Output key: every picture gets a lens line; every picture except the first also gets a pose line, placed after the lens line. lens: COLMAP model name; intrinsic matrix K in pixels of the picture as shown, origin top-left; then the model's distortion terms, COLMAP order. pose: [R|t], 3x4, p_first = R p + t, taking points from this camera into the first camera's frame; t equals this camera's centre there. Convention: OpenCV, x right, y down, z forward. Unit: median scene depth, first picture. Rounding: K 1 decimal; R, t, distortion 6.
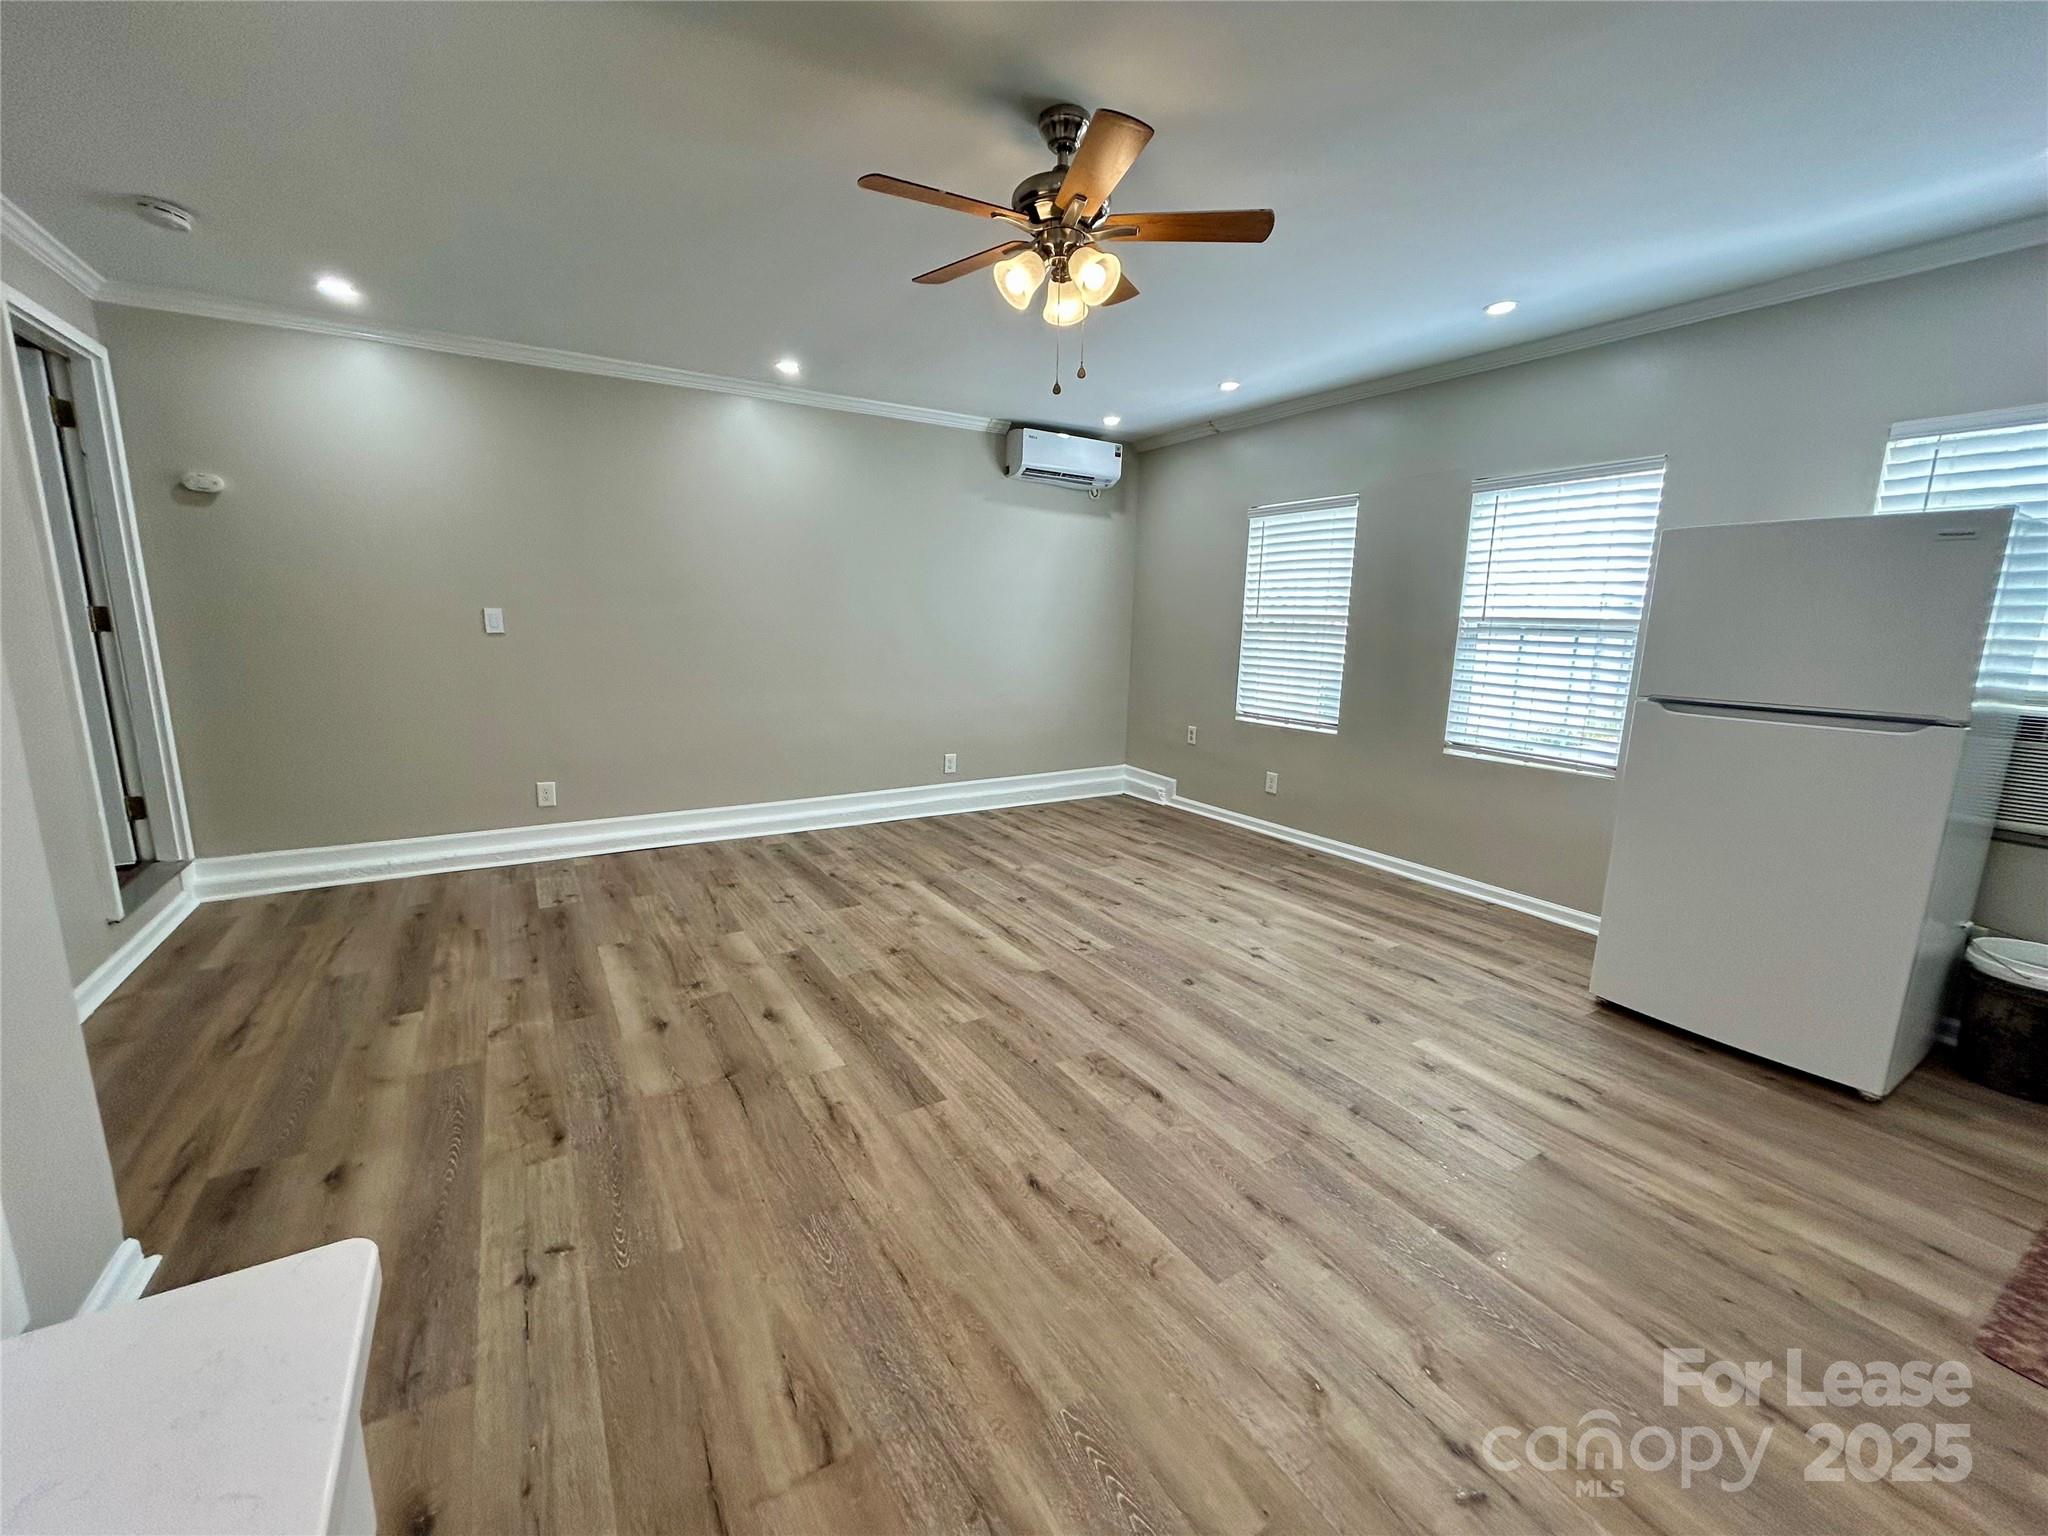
lens RADIAL K [[826.8, 0, 1024.0], [0, 826.8, 768.0], [0, 0, 1]] dist [-0.002785, 0.002754]
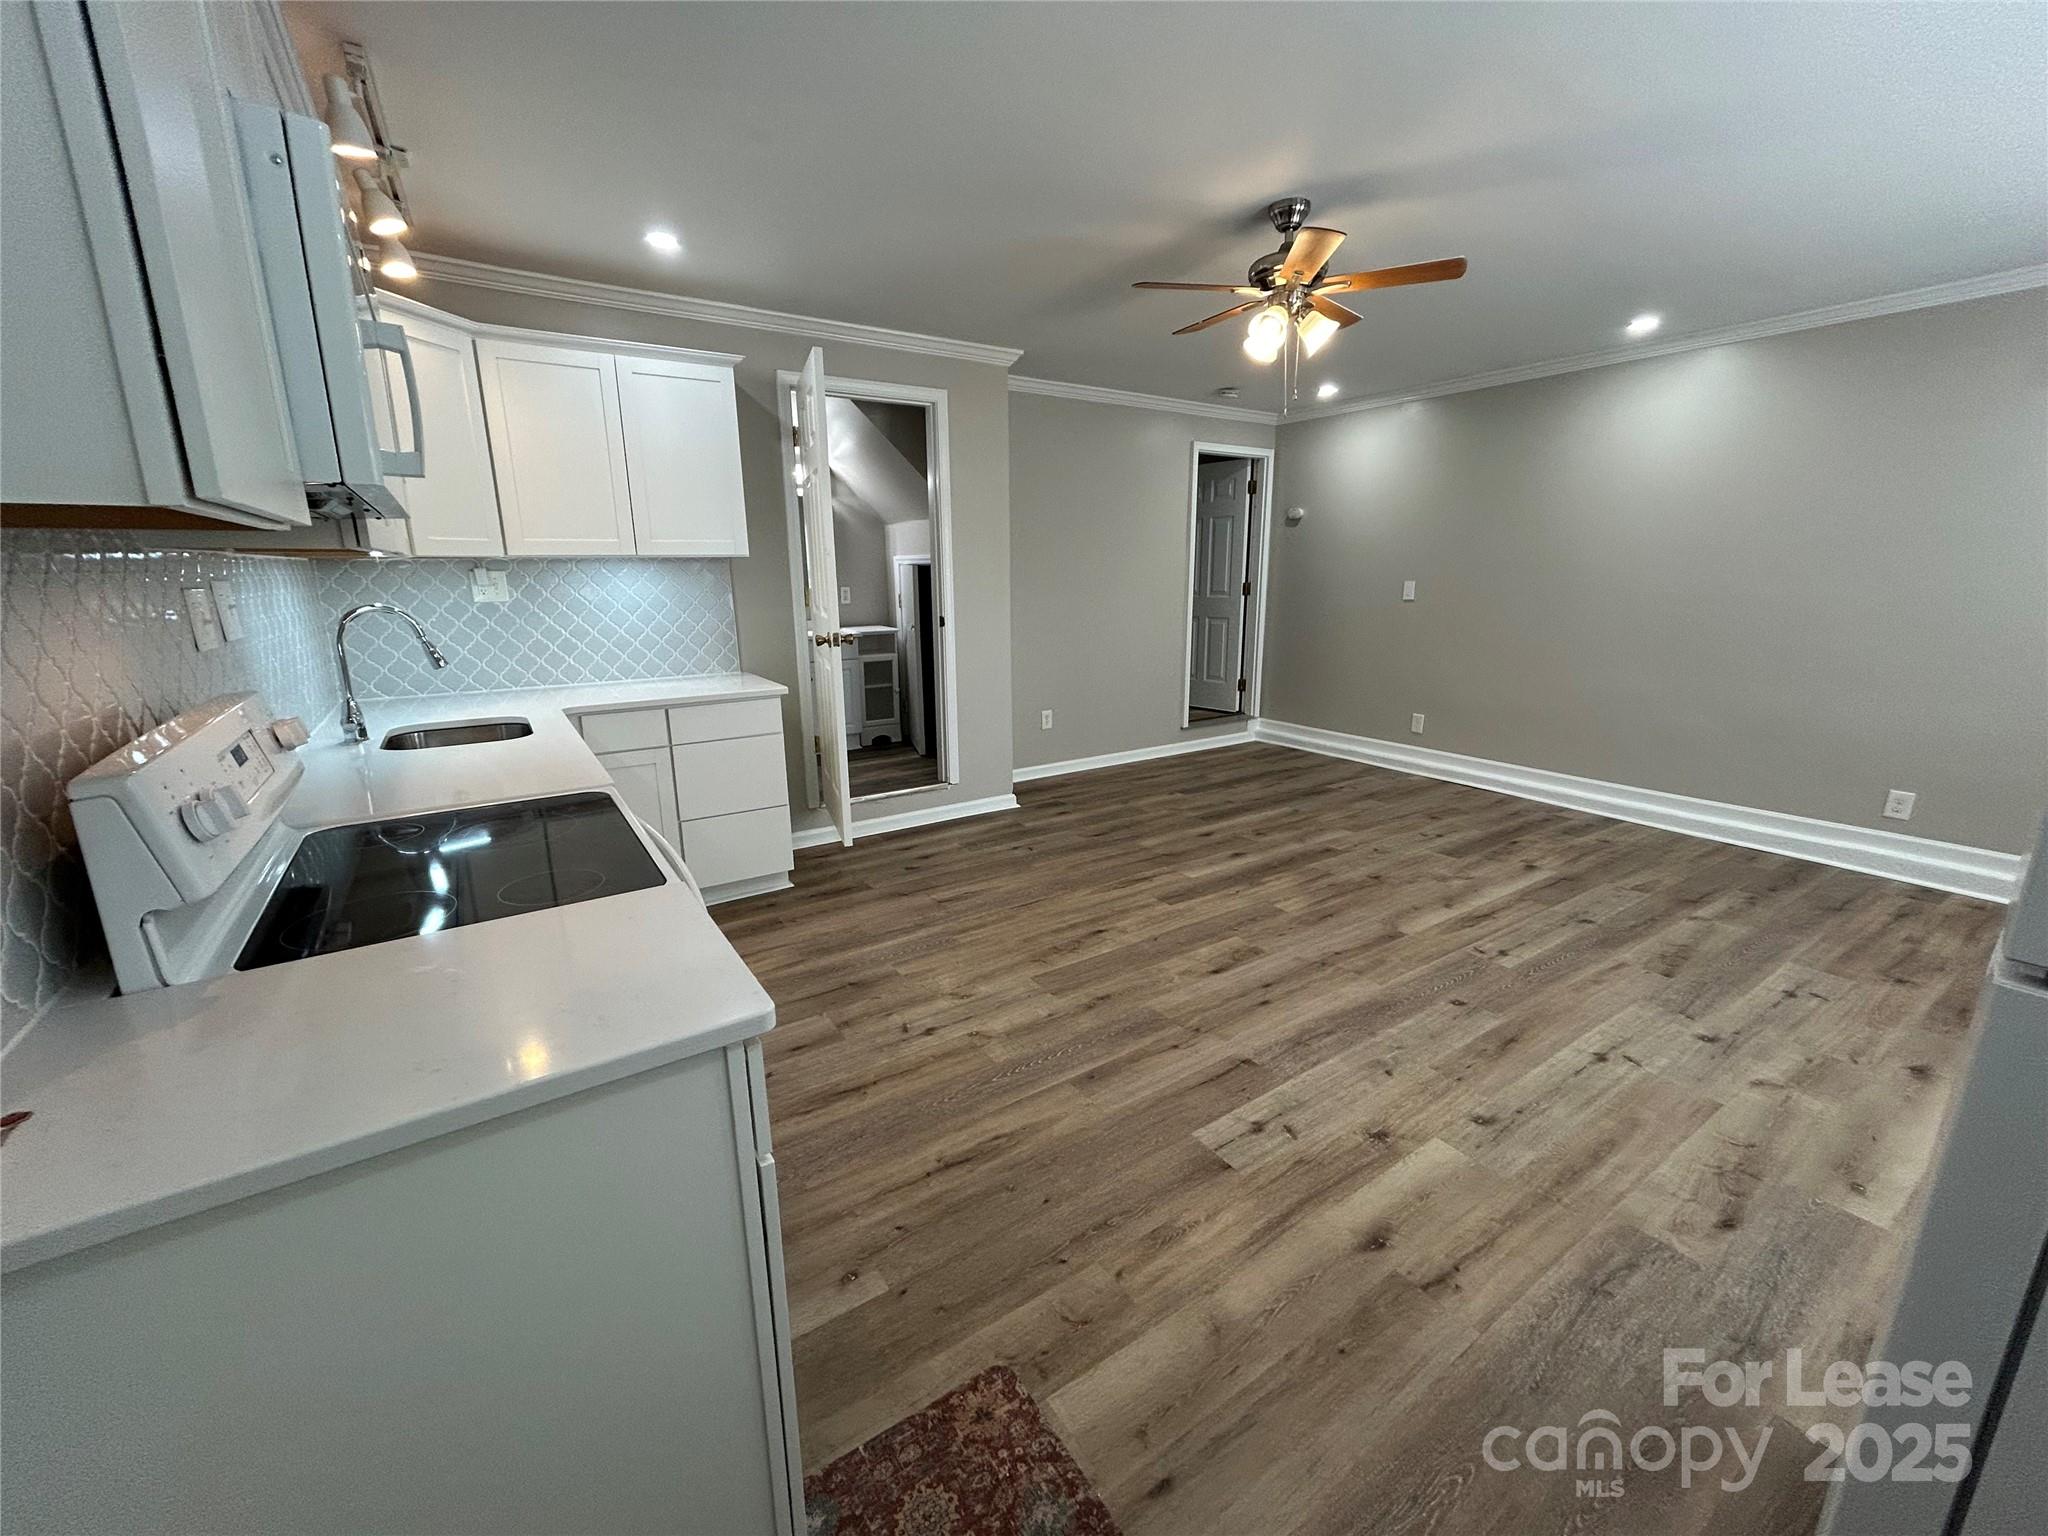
lens RADIAL K [[826.8, 0, 1024.0], [0, 826.8, 768.0], [0, 0, 1]] dist [-0.002785, 0.002754]
pose [[0.029569, 0.215751, -0.976001, 0.850161], [-0.178255, 0.961914, 0.207237, -0.073689], [0.983540, 0.167849, 0.066901, 0.369185]]
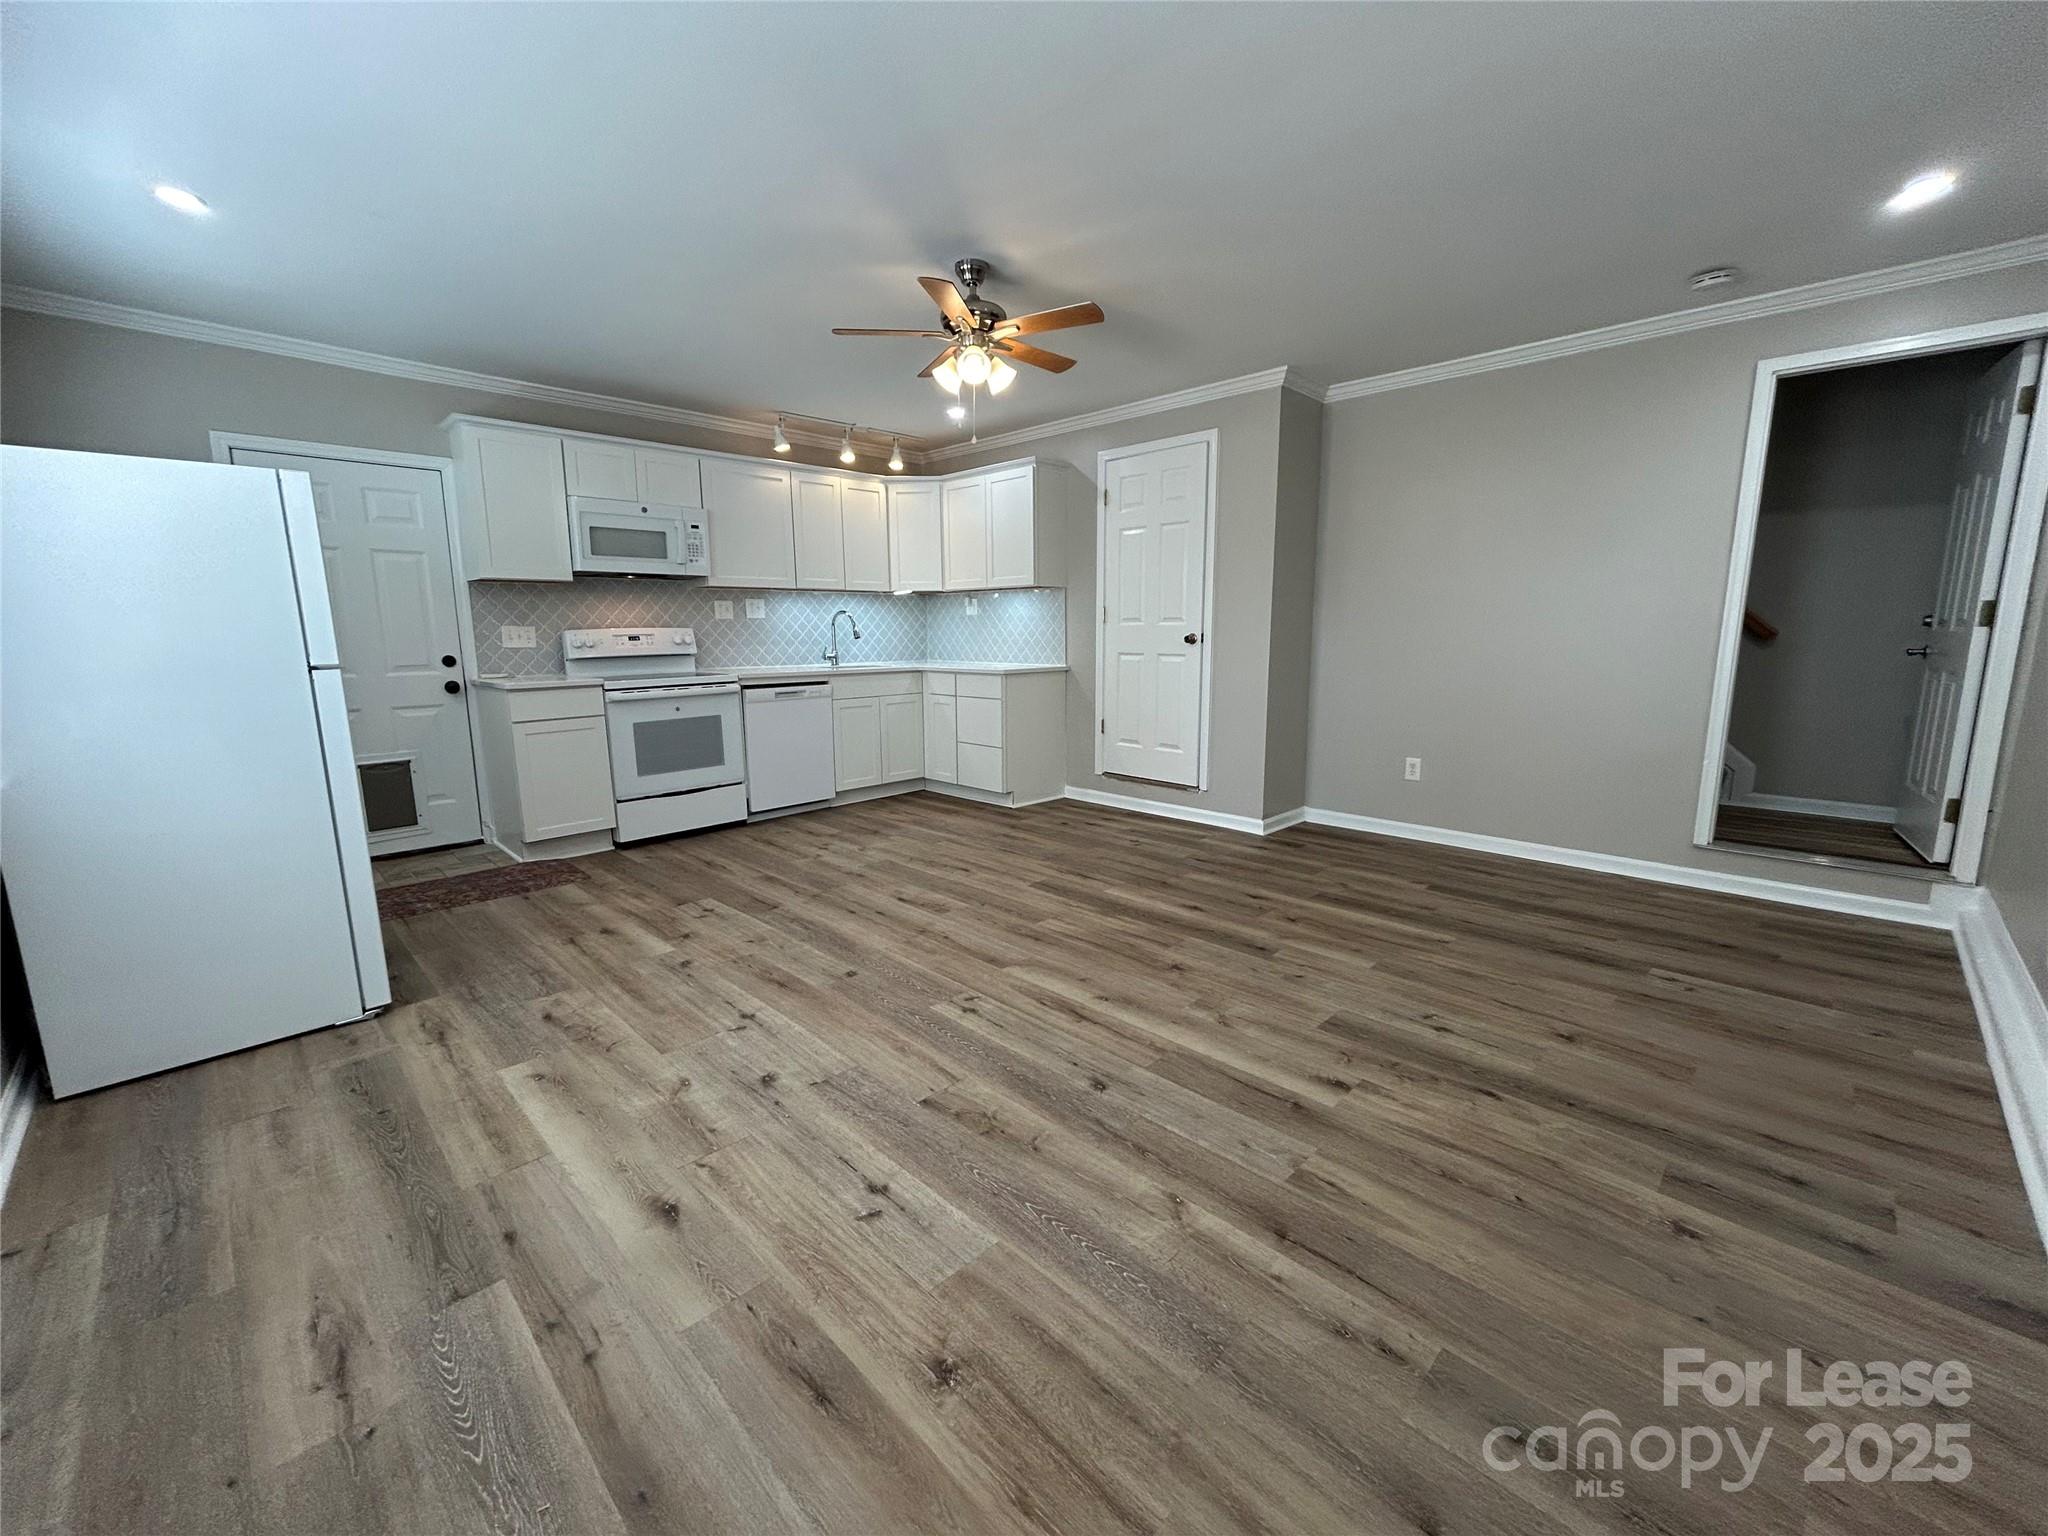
lens RADIAL K [[826.8, 0, 1024.0], [0, 826.8, 768.0], [0, 0, 1]] dist [-0.002785, 0.002754]
pose [[-0.973392, 0.023168, -0.227973, 0.183940], [-0.057067, 0.939020, 0.339094, -0.249860], [0.221927, 0.343081, -0.912712, 1.548834]]
